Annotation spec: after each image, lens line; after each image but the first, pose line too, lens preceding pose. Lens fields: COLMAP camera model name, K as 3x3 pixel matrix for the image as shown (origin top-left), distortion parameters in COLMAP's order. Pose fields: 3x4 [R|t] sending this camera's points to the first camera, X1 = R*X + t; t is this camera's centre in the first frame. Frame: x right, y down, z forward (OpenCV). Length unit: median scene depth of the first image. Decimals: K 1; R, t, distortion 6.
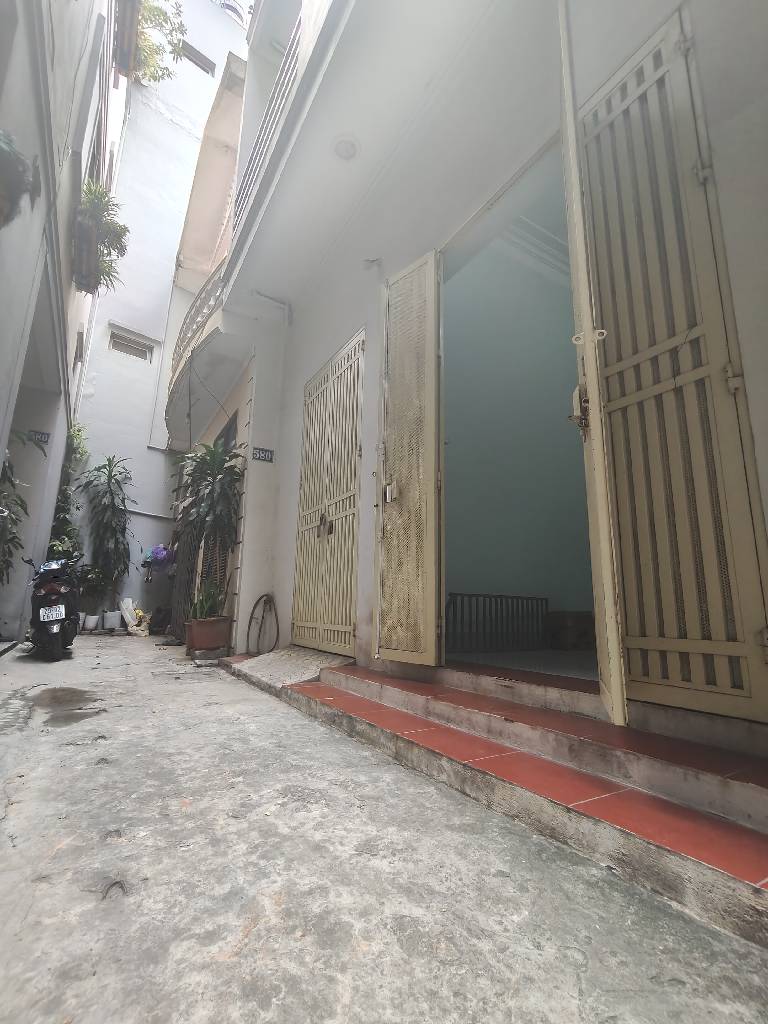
lens RADIAL K [[480.3, 0, 384.9], [0, 480.3, 510.1], [0, 0, 1]] dist [-0.012633, 0.003693]
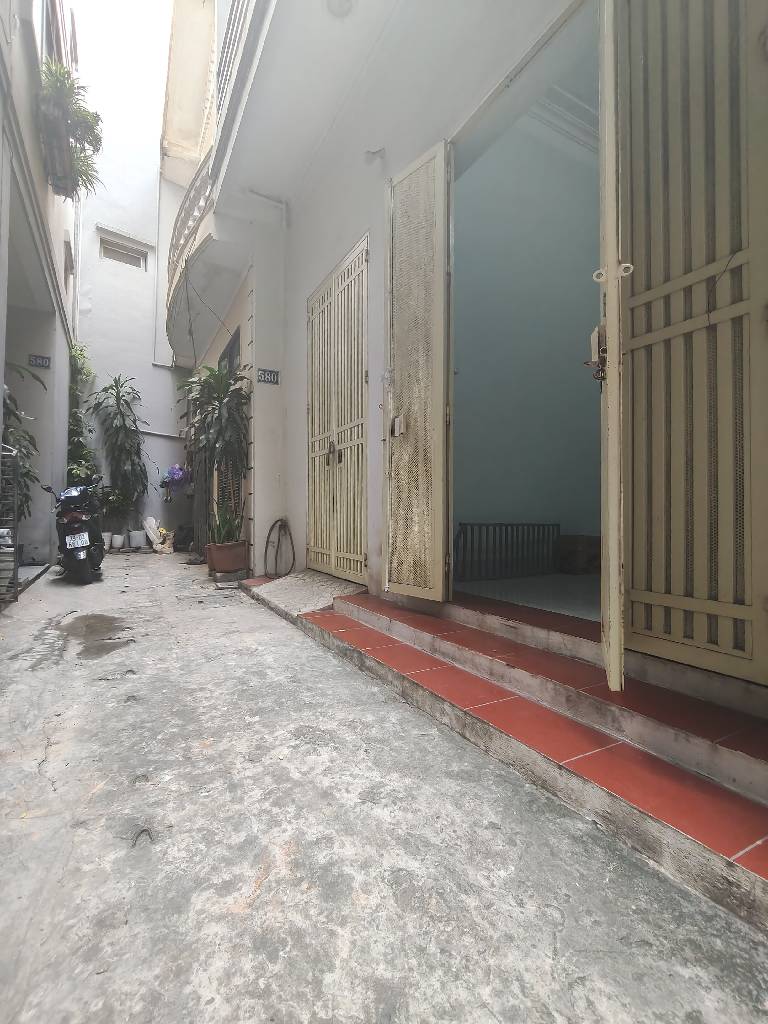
lens RADIAL K [[480.3, 0, 384.2], [0, 480.3, 512.0], [0, 0, 1]] dist [-0.012633, 0.003693]
pose [[0.999240, -0.014947, -0.035986, 0.029996], [0.021540, 0.981461, 0.190449, -0.092886], [0.032473, -0.191079, 0.981037, 0.040909]]
